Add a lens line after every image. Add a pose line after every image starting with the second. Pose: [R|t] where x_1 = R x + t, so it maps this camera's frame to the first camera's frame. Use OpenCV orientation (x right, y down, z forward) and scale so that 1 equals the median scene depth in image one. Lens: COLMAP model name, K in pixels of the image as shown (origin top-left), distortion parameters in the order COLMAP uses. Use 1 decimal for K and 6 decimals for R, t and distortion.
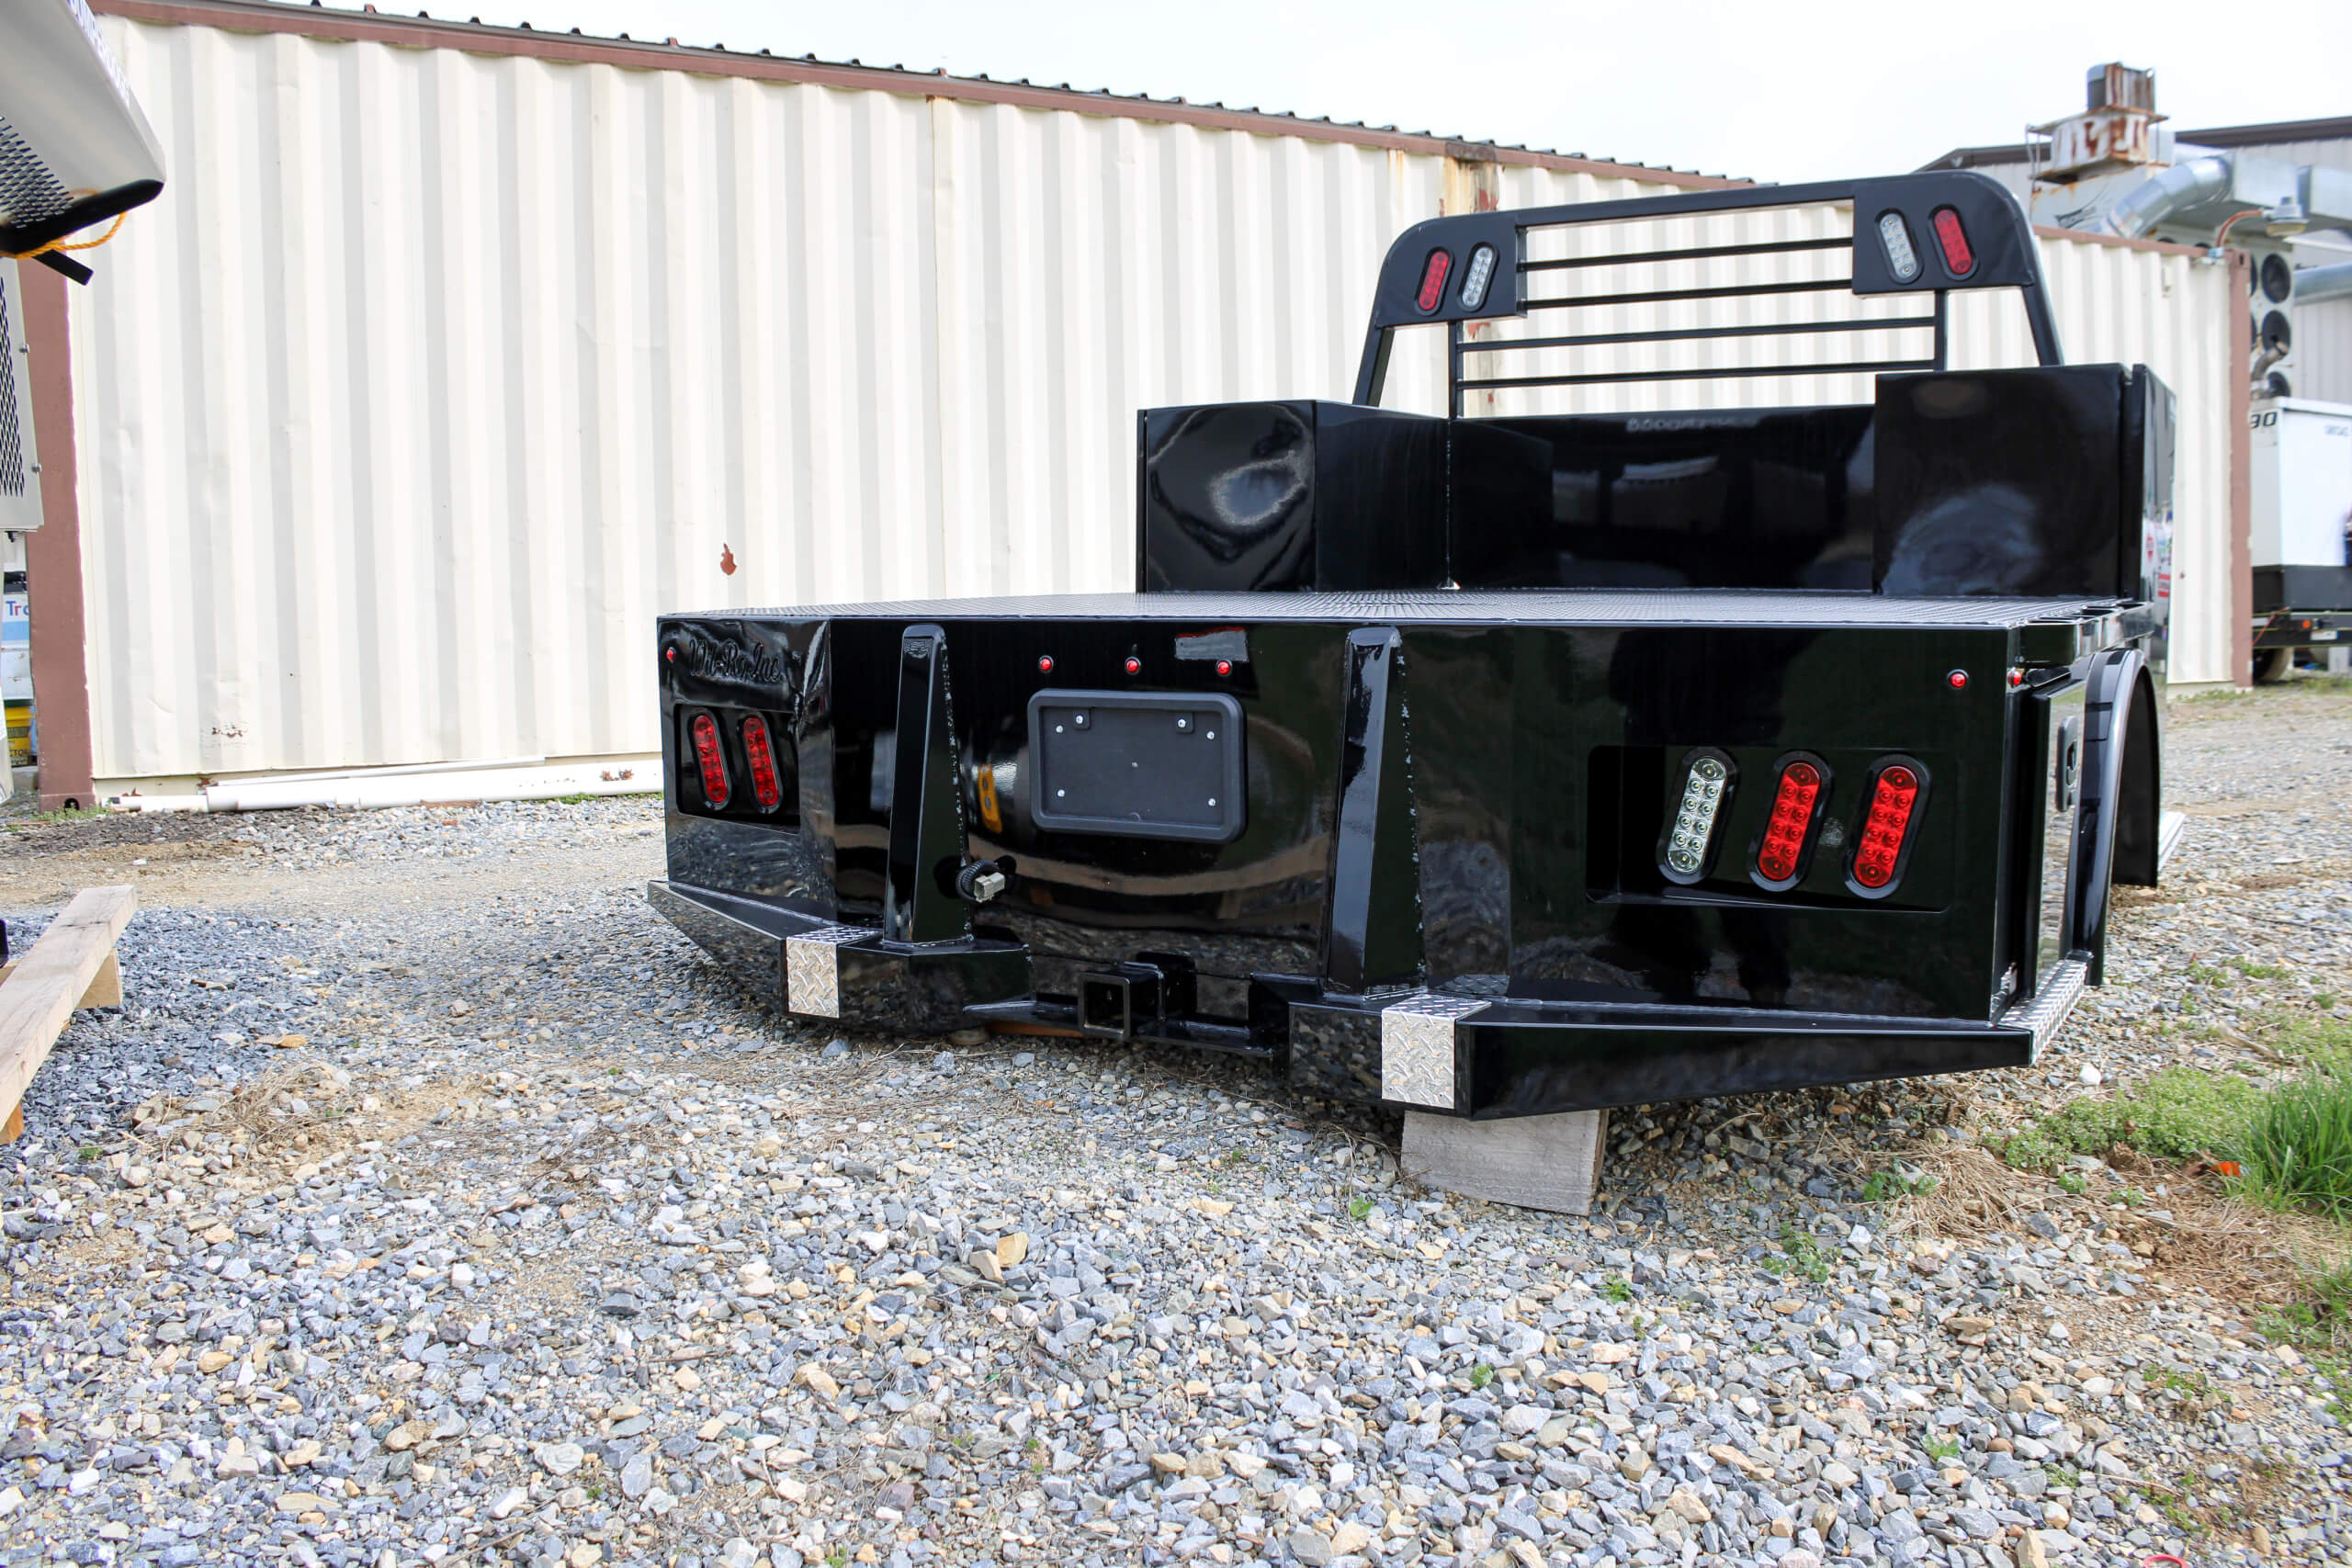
lens RADIAL K [[1911.6, 0, 1176.0], [0, 1911.6, 784.0], [0, 0, 1]] dist [-0.166160, 0.139307]
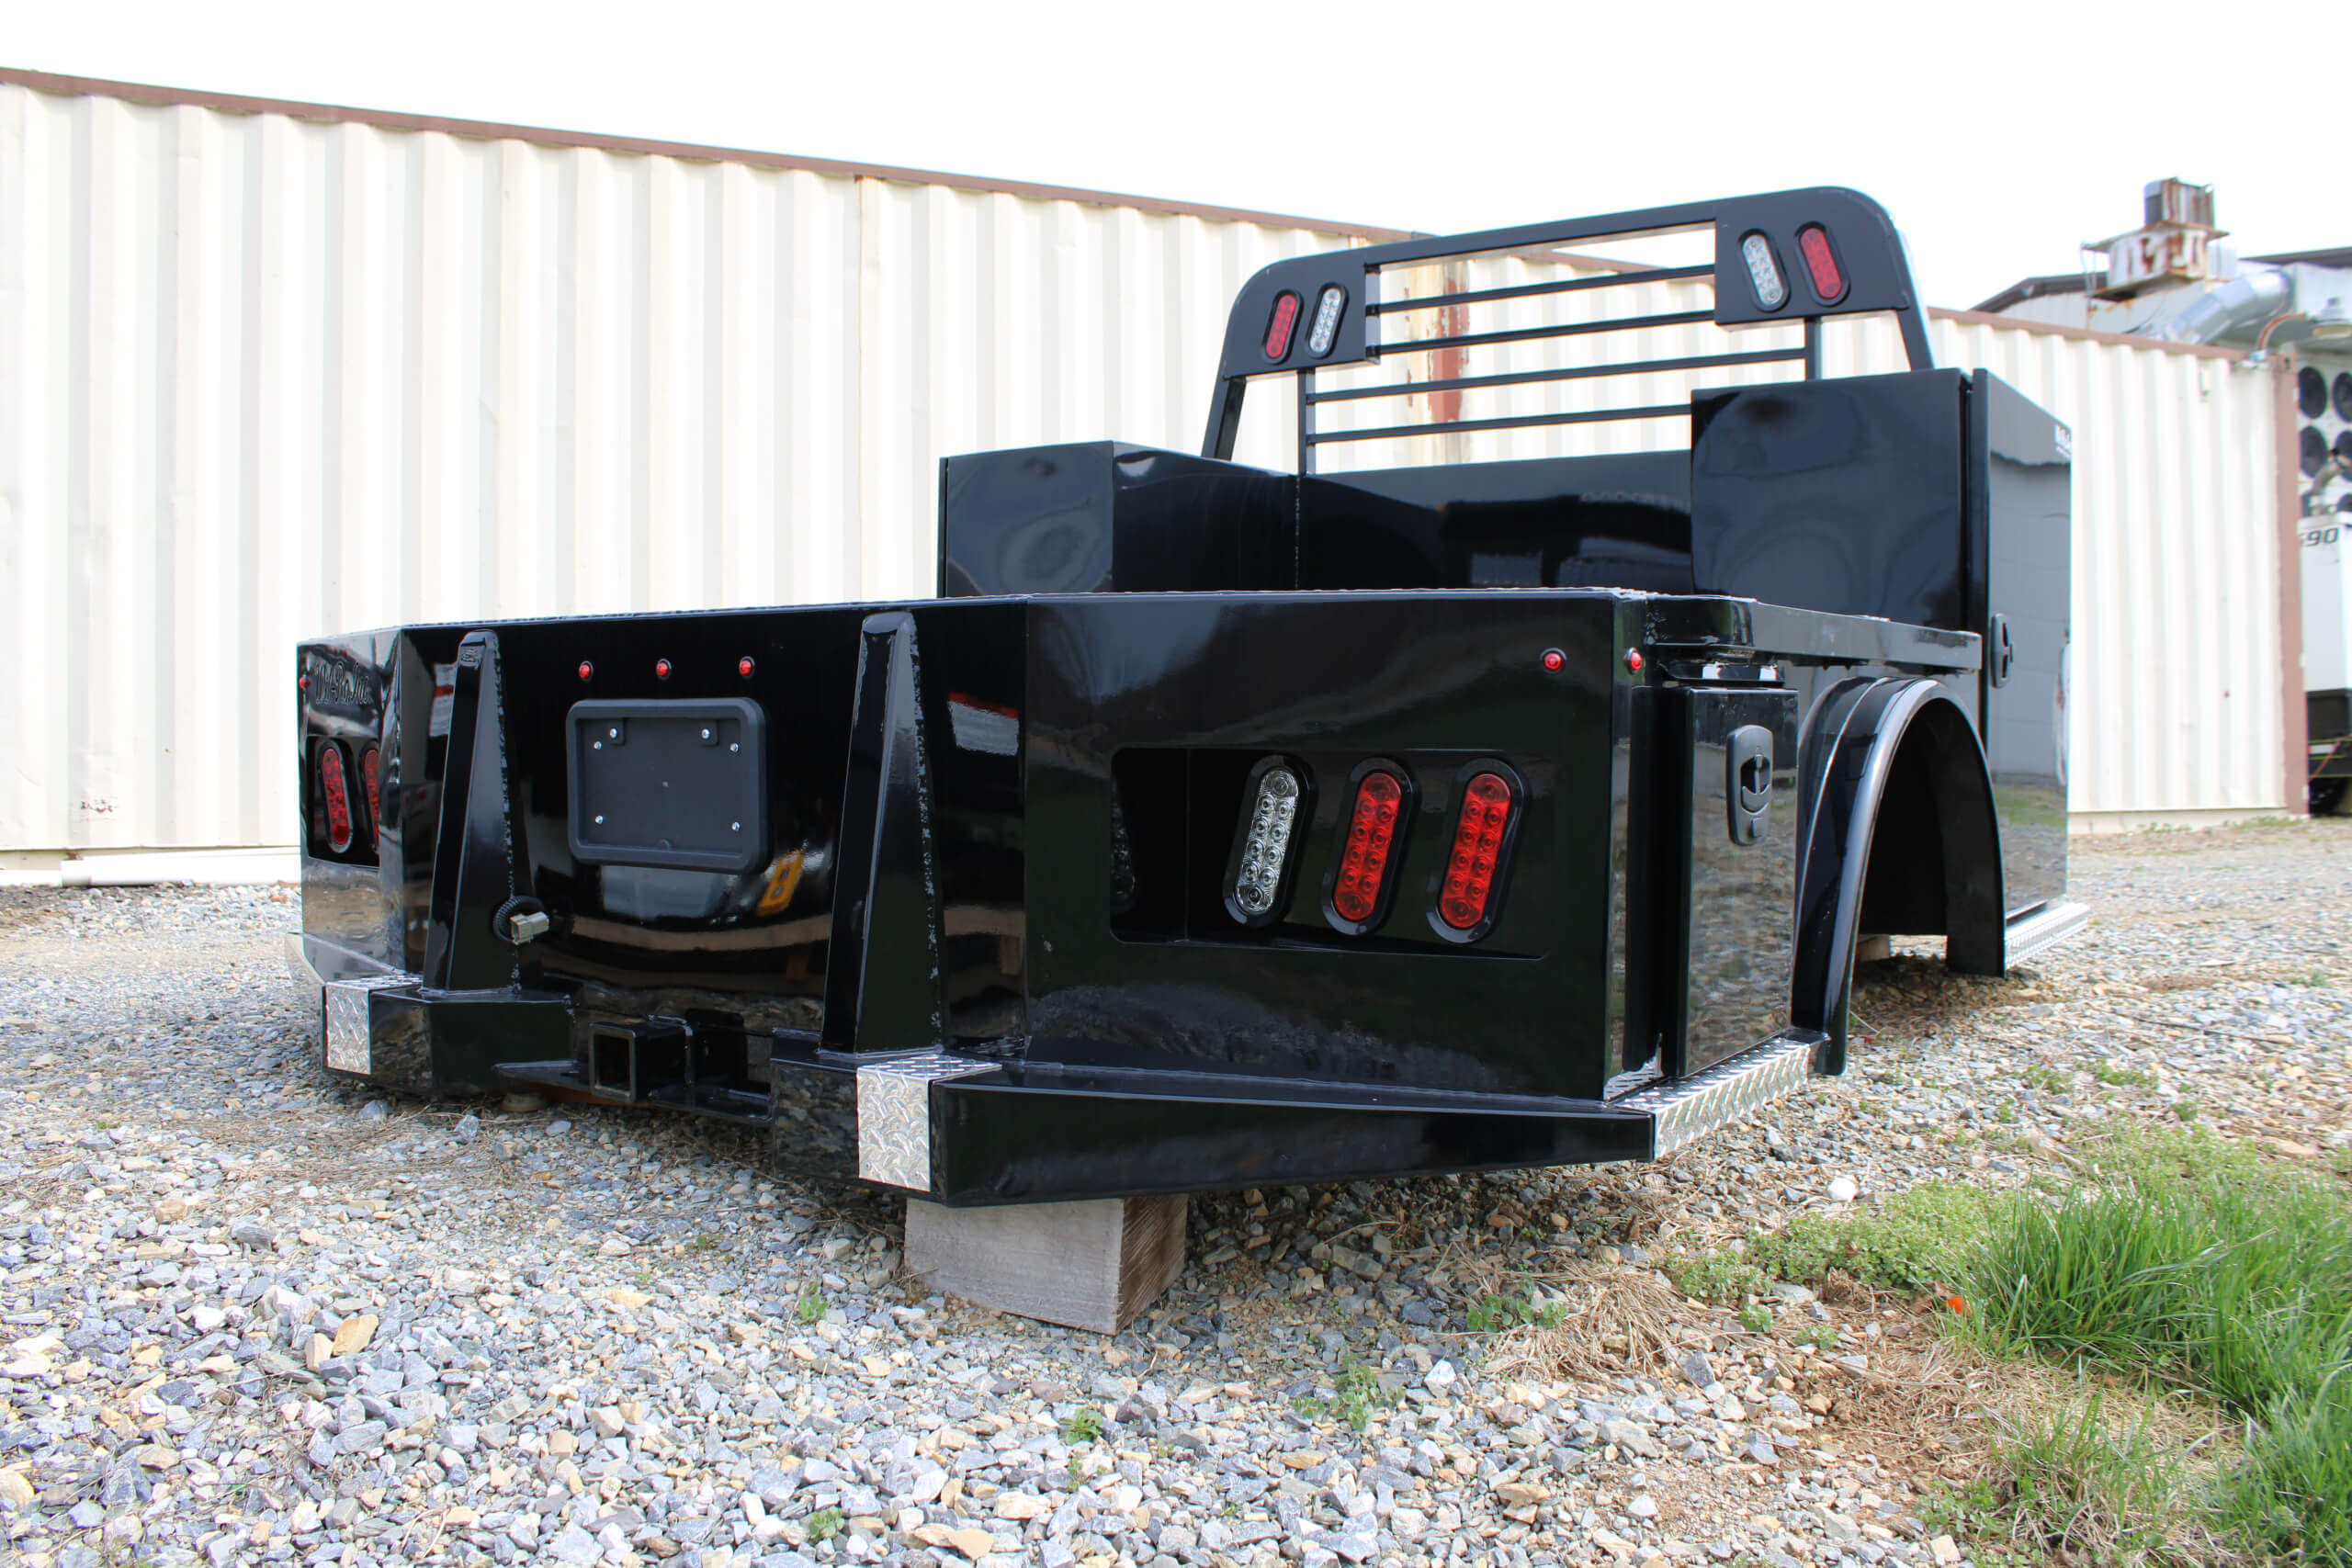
lens RADIAL K [[1911.6, 0, 1176.0], [0, 1911.6, 784.0], [0, 0, 1]] dist [-0.166160, 0.139307]
pose [[0.998403, 0.014750, -0.054525, 0.252327], [-0.018776, 0.997075, -0.074085, 0.048179], [0.053273, 0.074991, 0.995760, 0.162922]]
